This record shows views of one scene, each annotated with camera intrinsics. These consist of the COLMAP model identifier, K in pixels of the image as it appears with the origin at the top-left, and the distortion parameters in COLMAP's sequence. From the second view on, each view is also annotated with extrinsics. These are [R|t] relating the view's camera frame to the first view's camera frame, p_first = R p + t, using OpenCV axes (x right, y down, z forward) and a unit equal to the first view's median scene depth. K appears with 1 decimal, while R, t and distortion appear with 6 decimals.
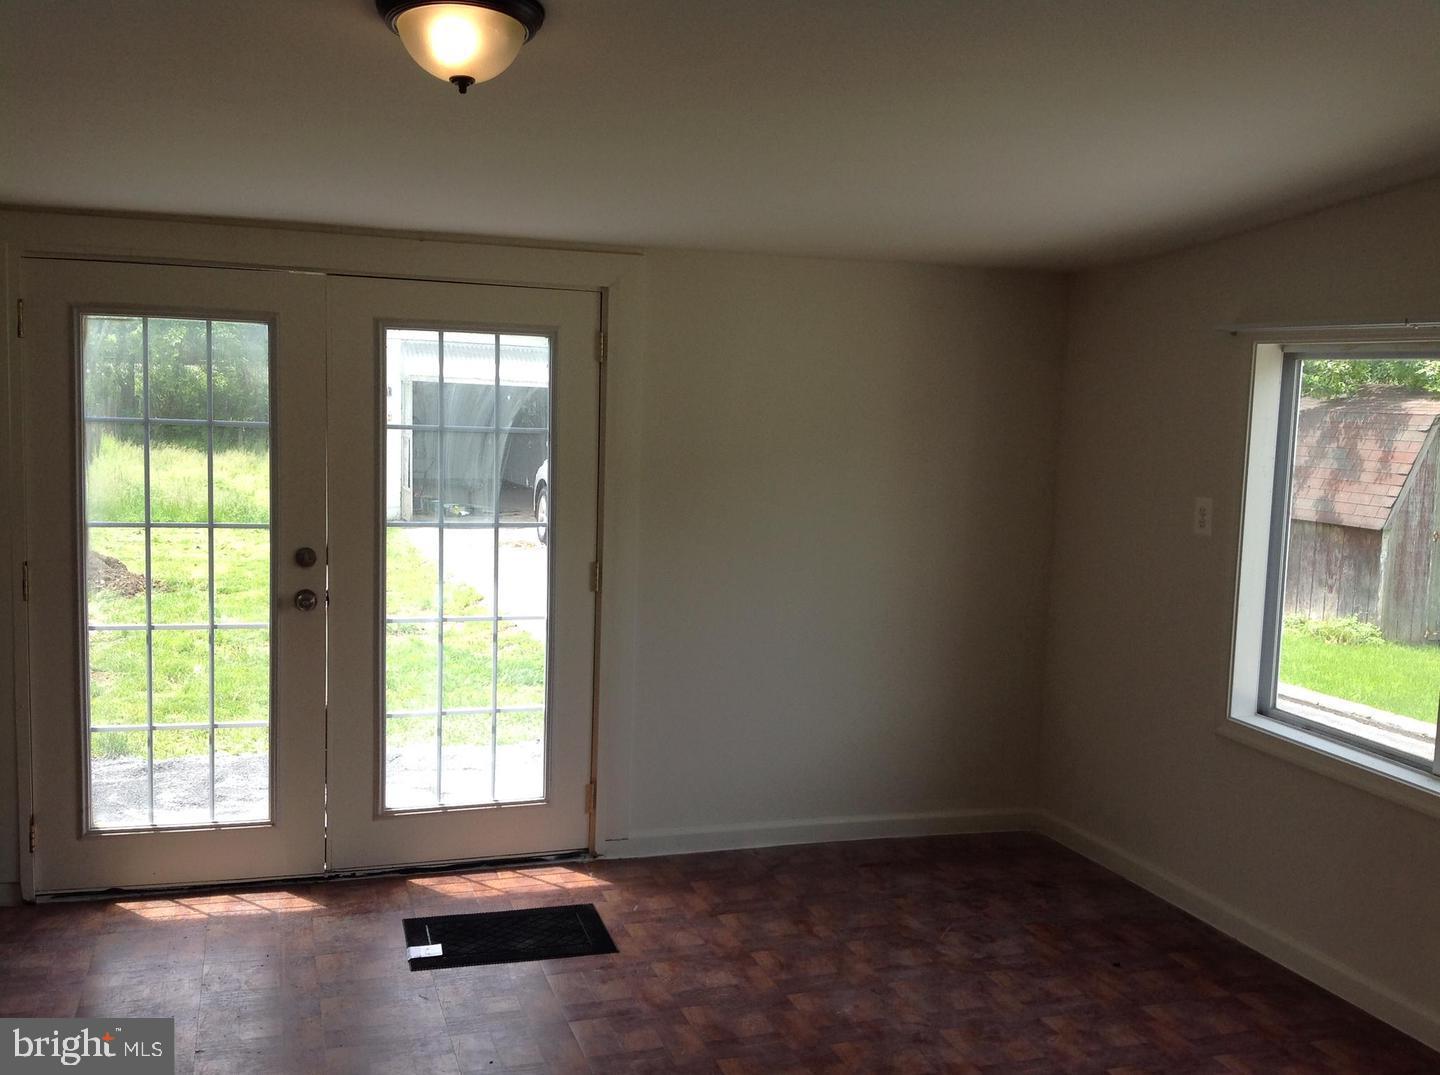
lens RADIAL K [[1385.6, 0, 724.6], [0, 1385.6, 536.3], [0, 0, 1]] dist [0.168195, -0.429611]
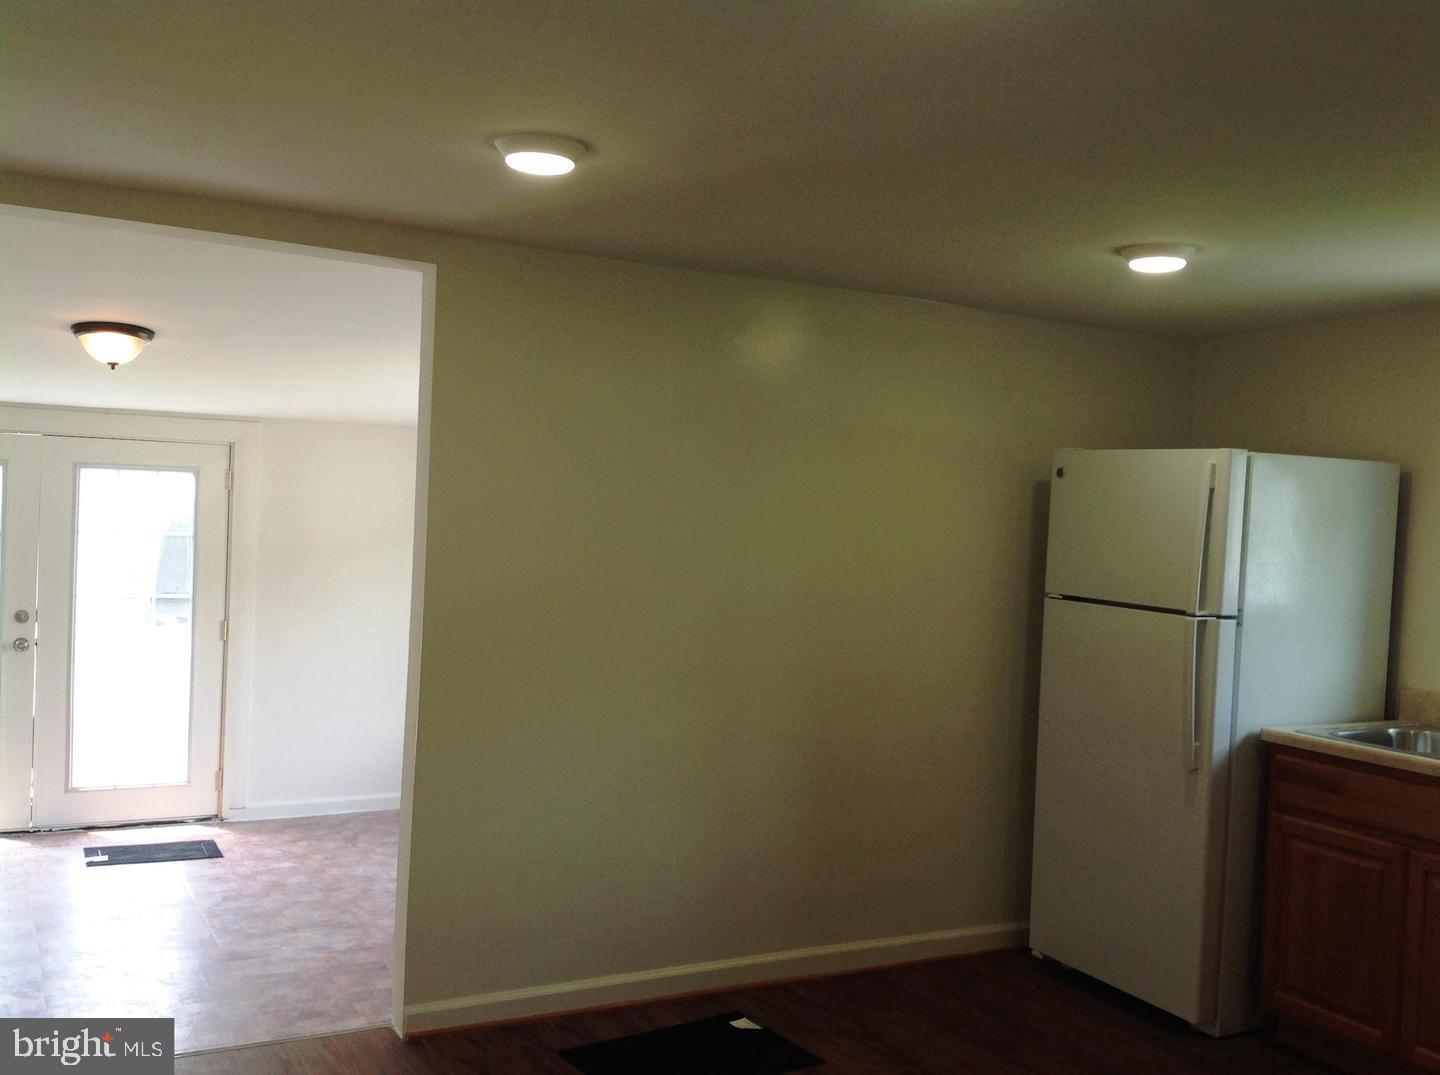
lens RADIAL K [[1385.6, 0, 724.6], [0, 1385.6, 536.3], [0, 0, 1]] dist [0.168195, -0.429611]
pose [[0.983907, 0.003551, 0.178644, 0.183099], [0.012214, 0.996127, -0.087069, 0.072177], [-0.178262, 0.087850, 0.980054, -0.656497]]
